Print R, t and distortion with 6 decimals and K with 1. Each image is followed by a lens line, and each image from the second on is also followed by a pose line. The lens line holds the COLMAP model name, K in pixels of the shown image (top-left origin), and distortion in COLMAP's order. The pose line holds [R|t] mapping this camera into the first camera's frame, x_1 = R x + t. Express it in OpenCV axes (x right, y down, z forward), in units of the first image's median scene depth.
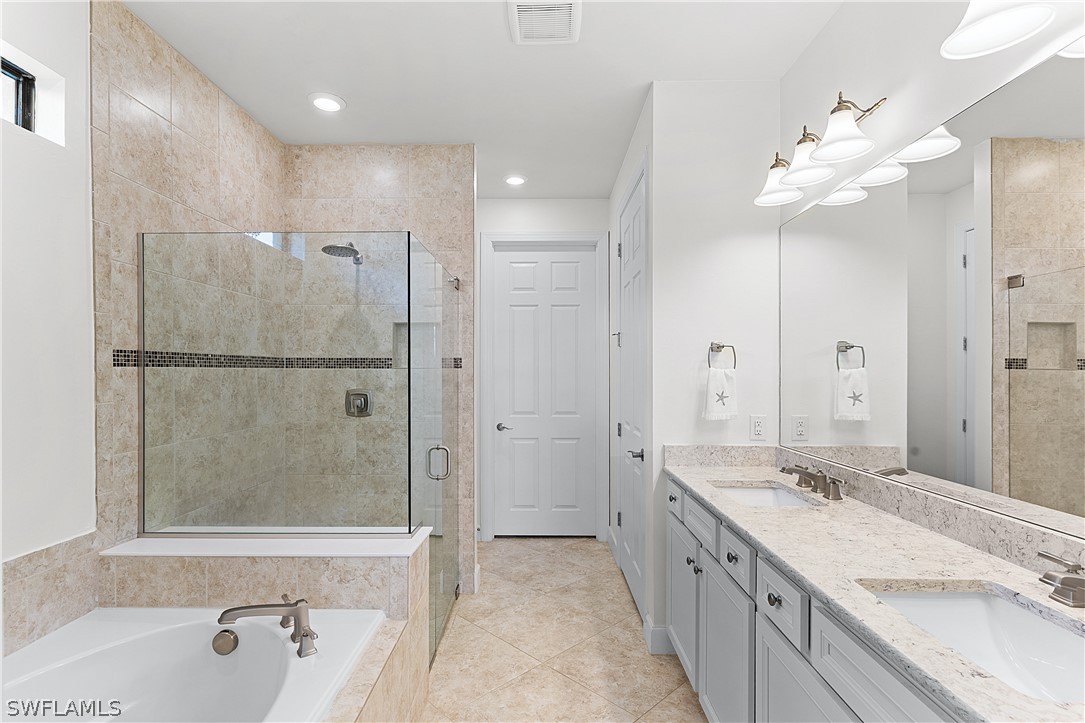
lens RADIAL K [[524.9, 0, 542.5], [0, 524.9, 361.5], [0, 0, 1]] dist [0.000092, -0.000170]
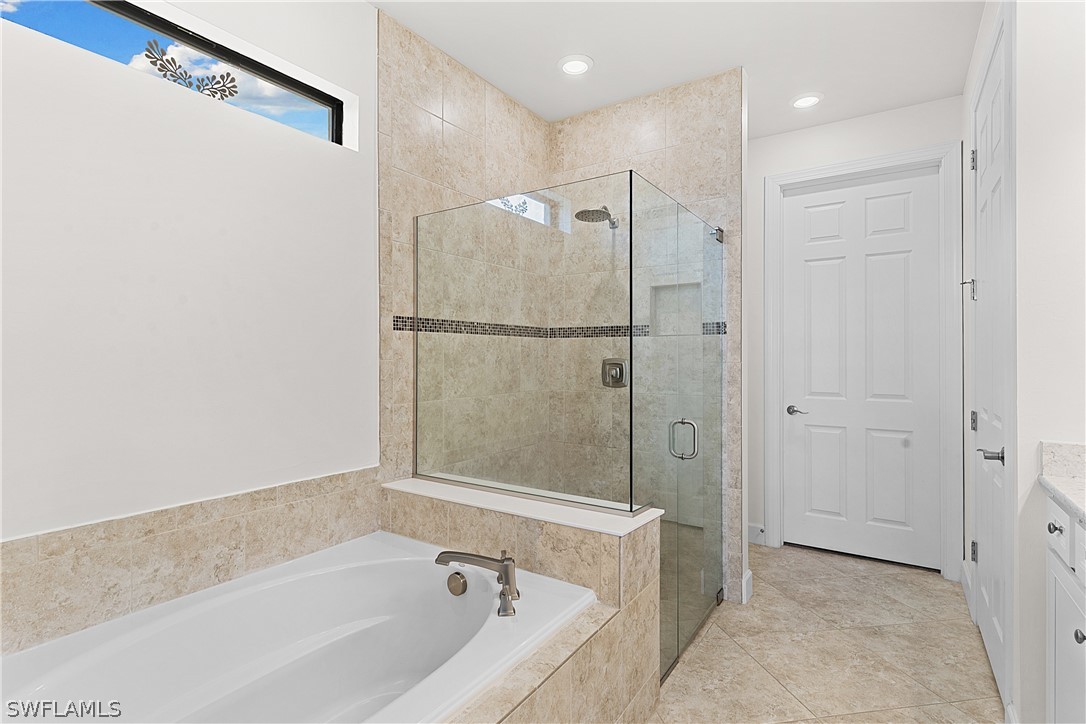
lens RADIAL K [[536.1, 0, 539.8], [0, 536.1, 351.5], [0, 0, 1]] dist [0.000800, 0.000963]
pose [[0.823864, -0.010461, -0.566691, 0.108280], [0.010530, 0.999940, -0.003150, 0.049861], [0.566690, -0.003372, 0.823924, 0.144245]]
